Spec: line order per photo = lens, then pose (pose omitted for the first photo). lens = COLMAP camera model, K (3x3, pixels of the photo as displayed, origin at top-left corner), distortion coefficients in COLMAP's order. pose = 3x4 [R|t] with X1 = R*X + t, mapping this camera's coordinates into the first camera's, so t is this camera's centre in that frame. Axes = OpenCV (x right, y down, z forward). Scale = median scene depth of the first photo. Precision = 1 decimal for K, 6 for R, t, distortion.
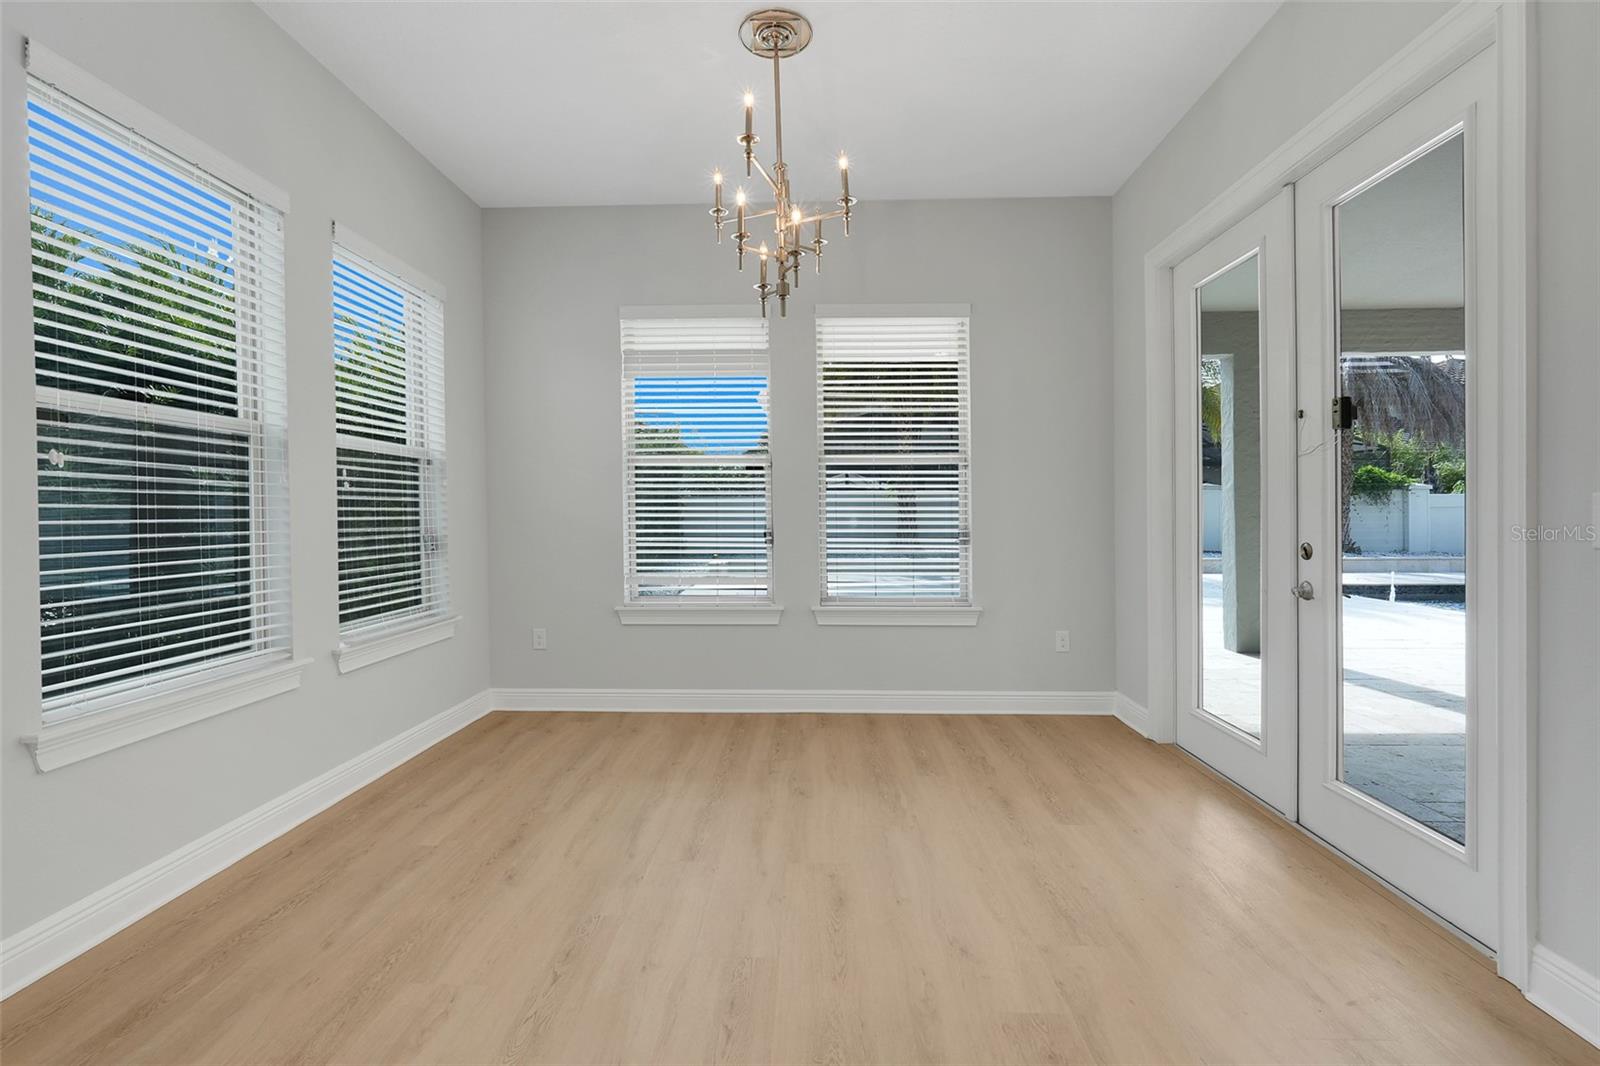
lens RADIAL K [[703.3, 0, 780.0], [0, 703.3, 513.7], [0, 0, 1]] dist [-0.003469, 0.000102]
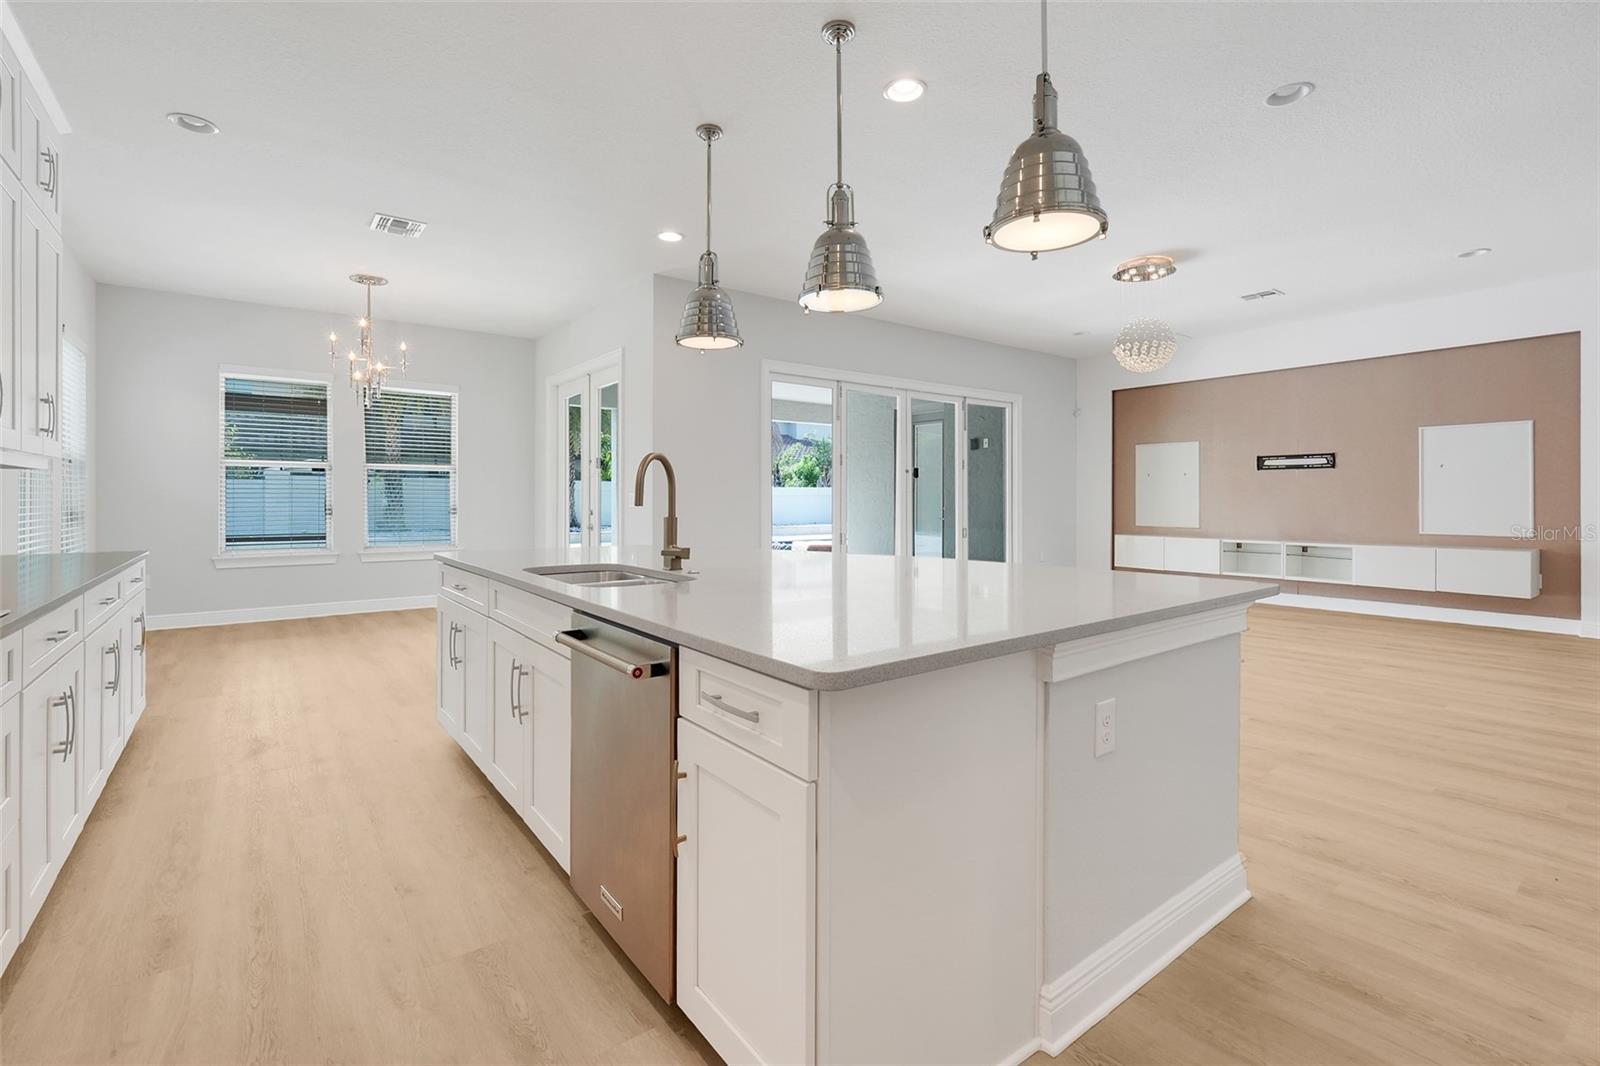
lens RADIAL K [[703.3, 0, 780.0], [0, 703.3, 513.7], [0, 0, 1]] dist [-0.003469, 0.000102]
pose [[0.765568, -0.010380, 0.643271, -0.312874], [-0.007566, 0.999655, 0.025134, -0.013796], [-0.643311, -0.024109, 0.765226, -1.089745]]
